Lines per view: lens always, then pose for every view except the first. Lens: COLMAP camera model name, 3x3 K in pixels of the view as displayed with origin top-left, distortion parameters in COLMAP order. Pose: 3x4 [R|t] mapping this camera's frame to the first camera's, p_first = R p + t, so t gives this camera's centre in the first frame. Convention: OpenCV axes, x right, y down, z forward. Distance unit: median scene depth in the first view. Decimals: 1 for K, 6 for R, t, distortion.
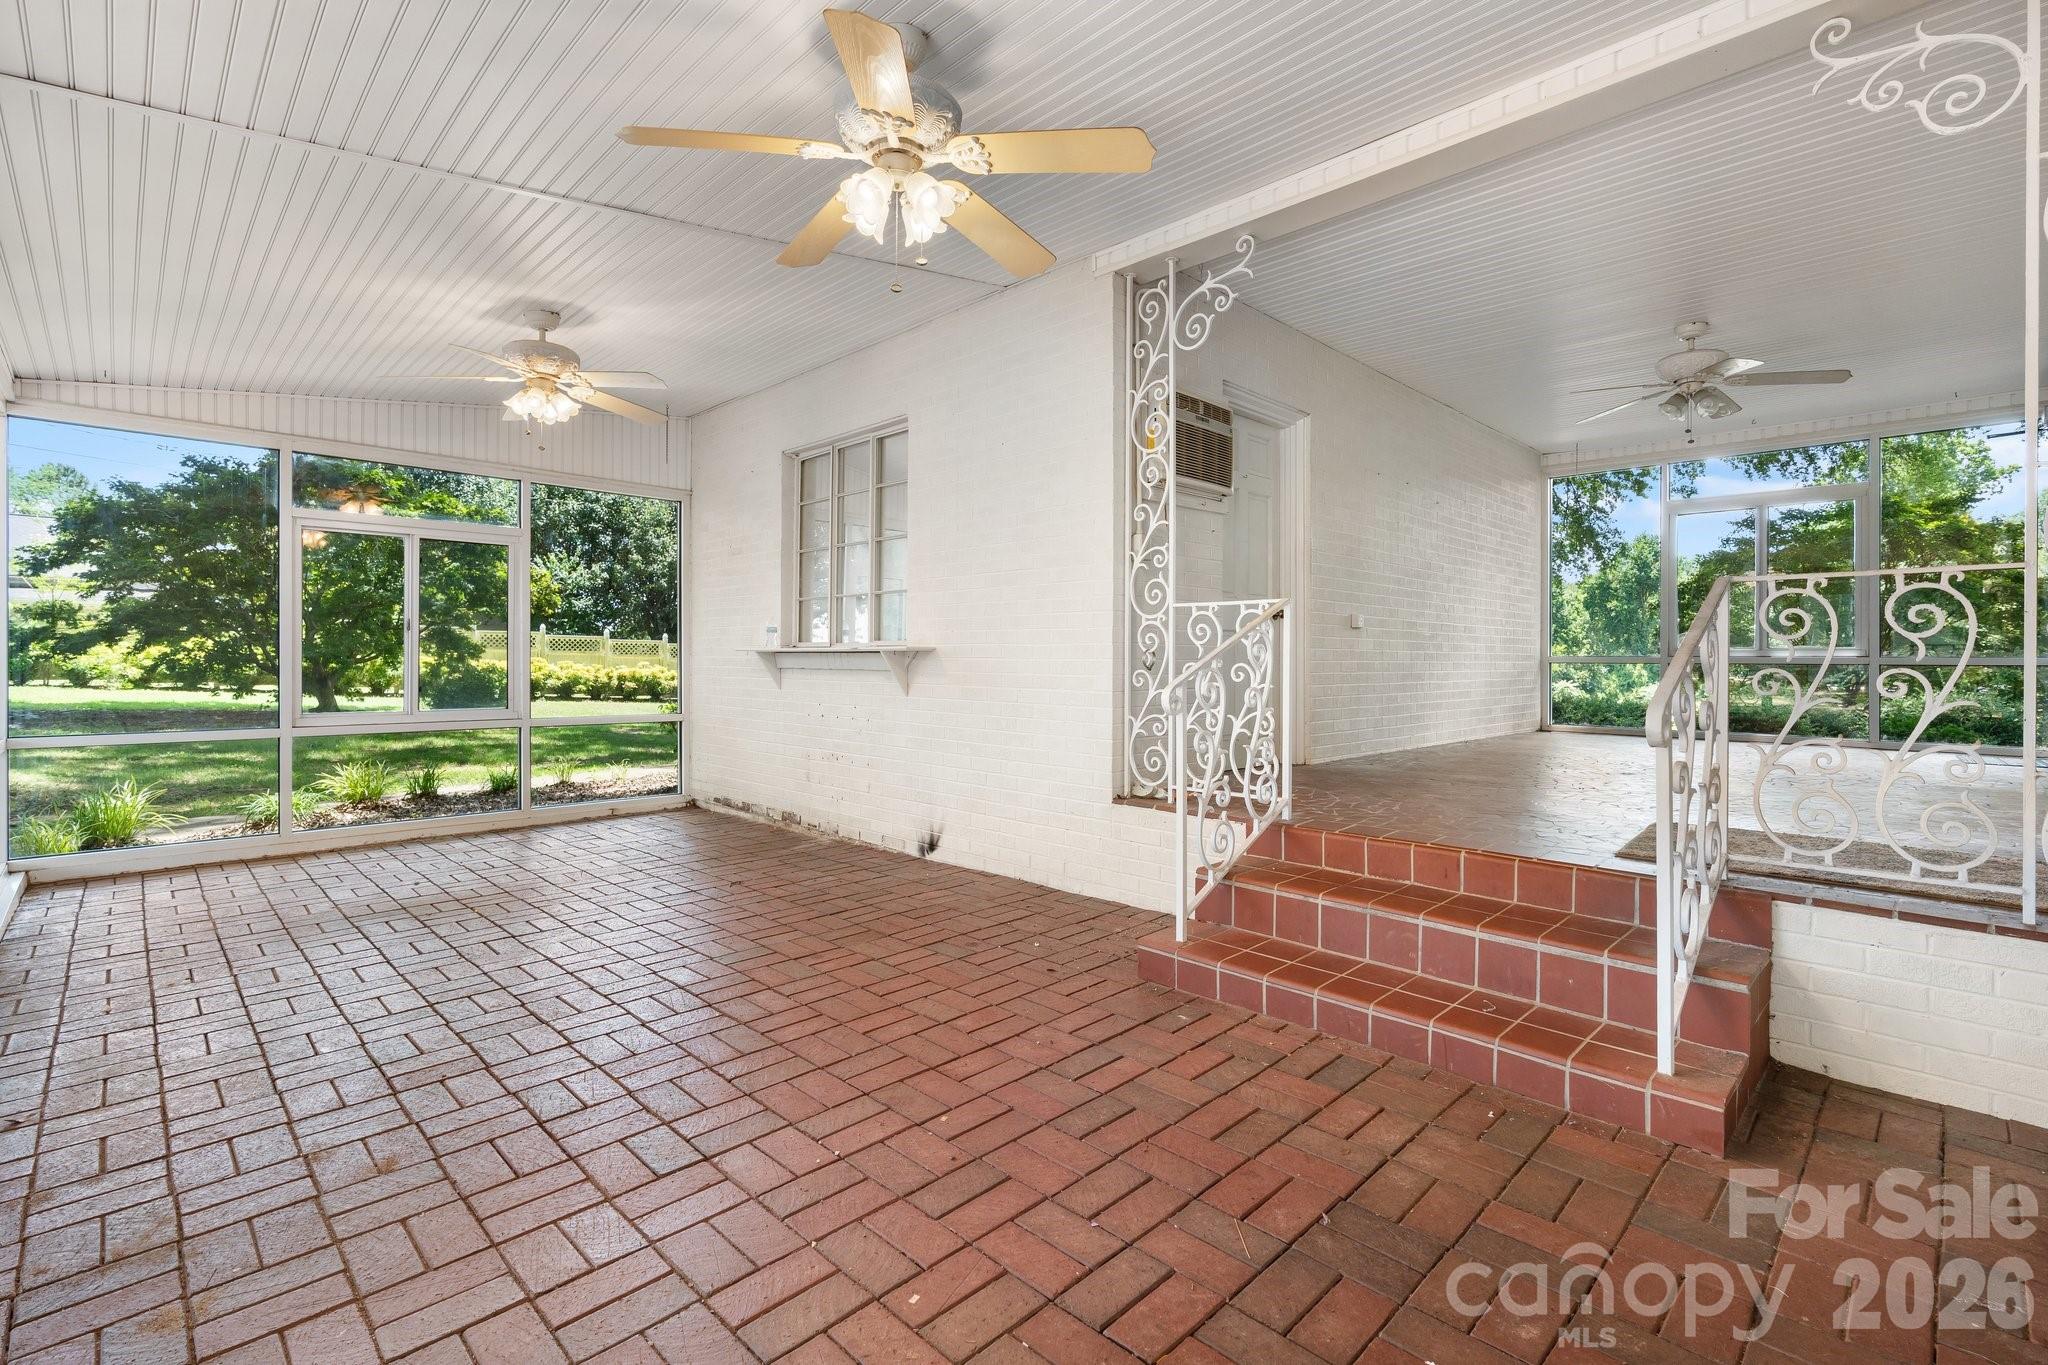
lens RADIAL K [[931.5, 0, 1016.9], [0, 931.5, 679.6], [0, 0, 1]] dist [0.002480, 0.000691]
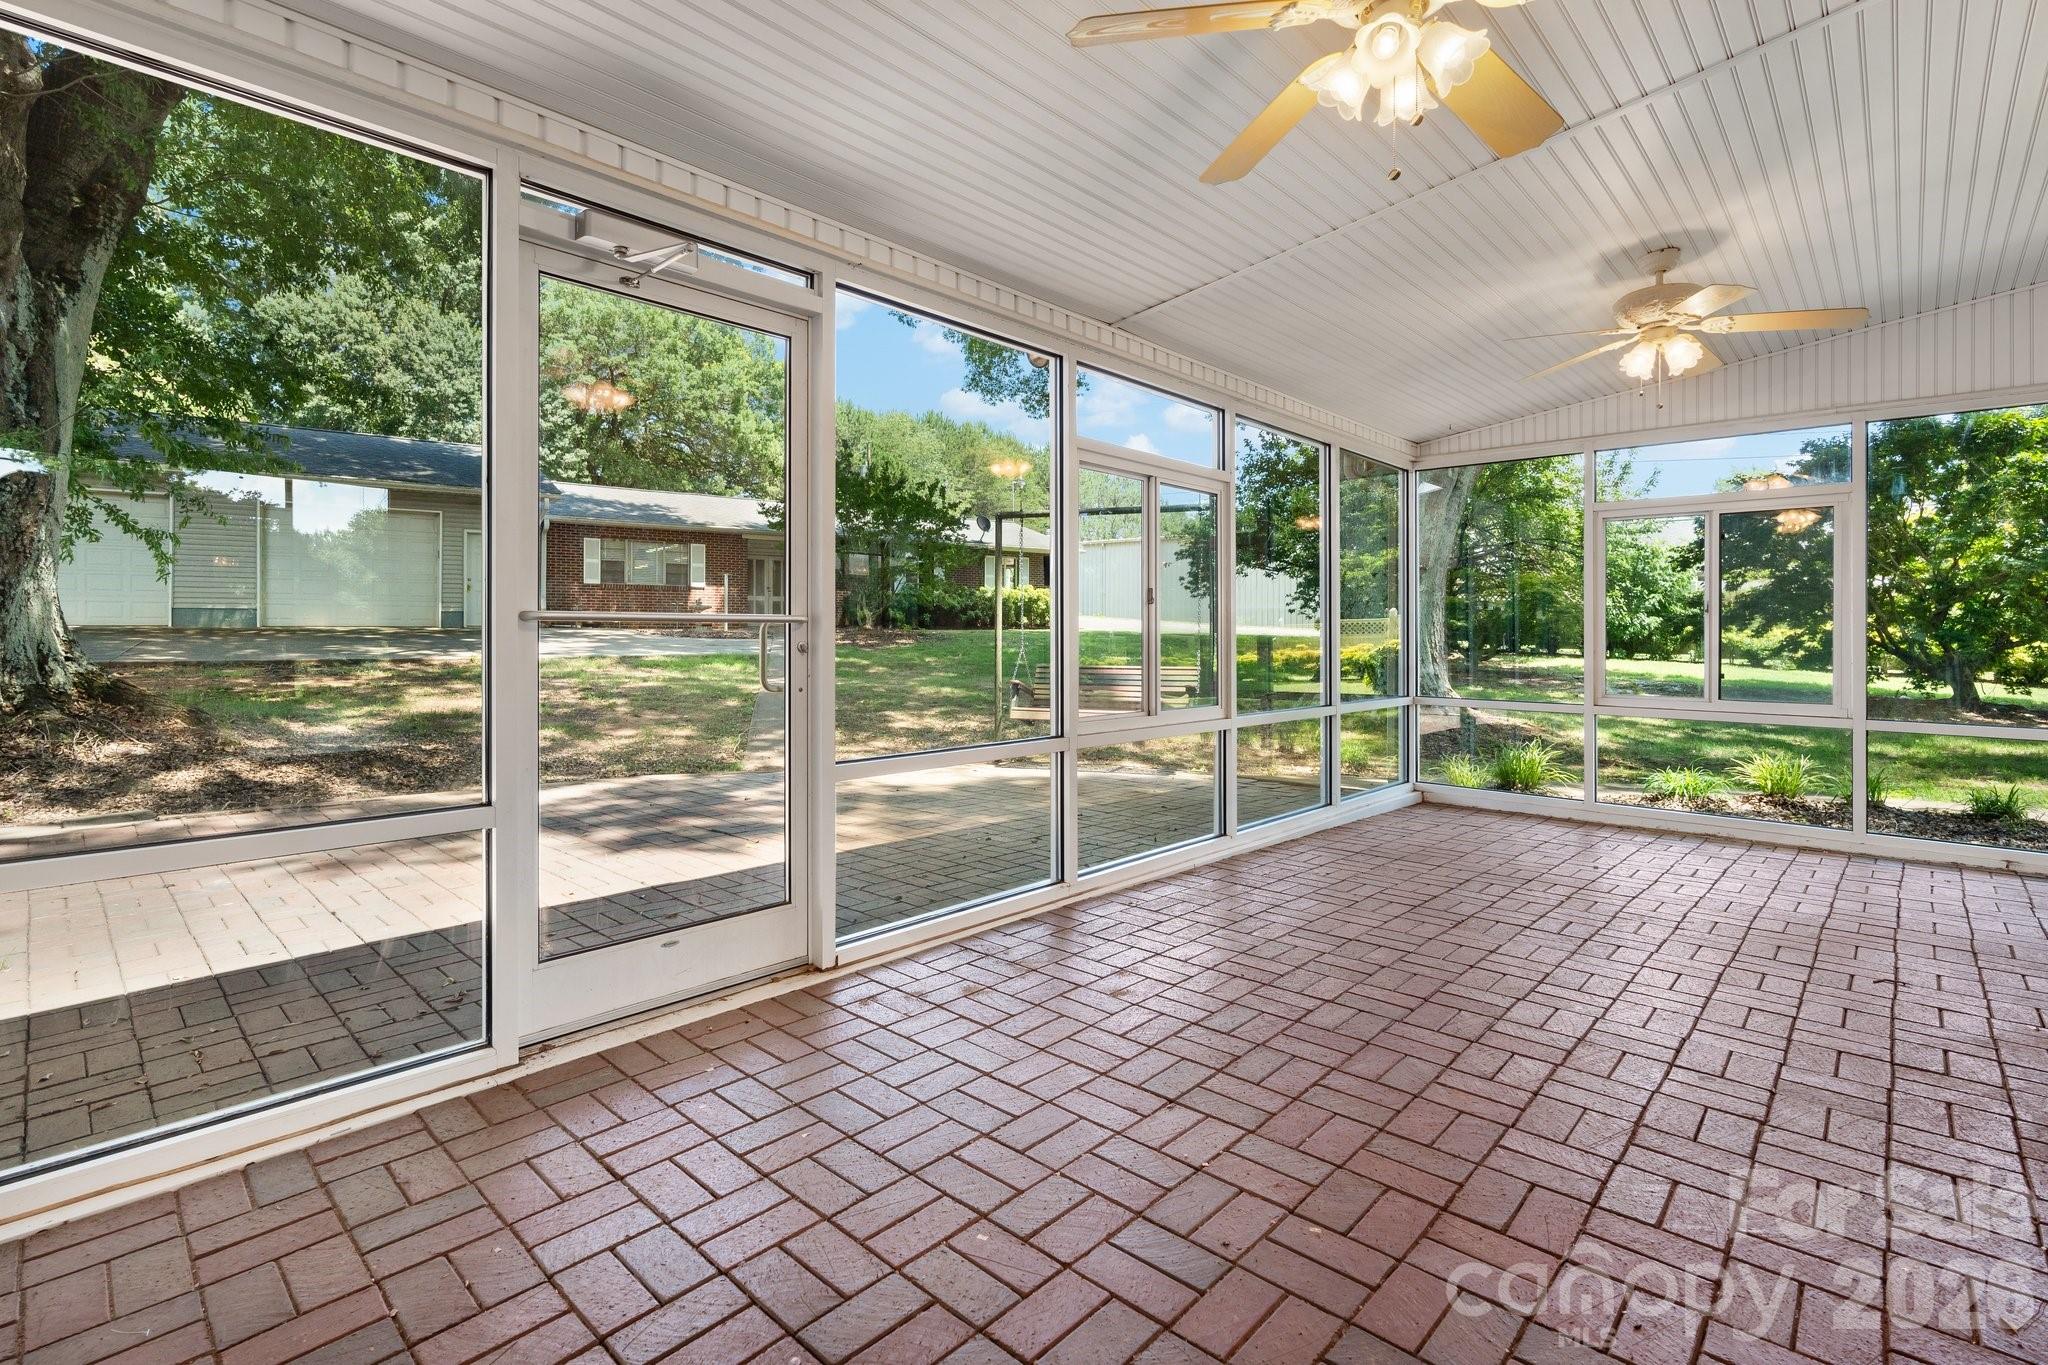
lens RADIAL K [[931.5, 0, 1010.4], [0, 931.5, 635.5], [0, 0, 1]] dist [0.002480, 0.000691]
pose [[0.043163, -0.002228, -0.999066, 0.597876], [-0.026399, 0.999646, -0.003370, -0.017366], [0.998719, 0.026520, 0.043089, 0.597495]]
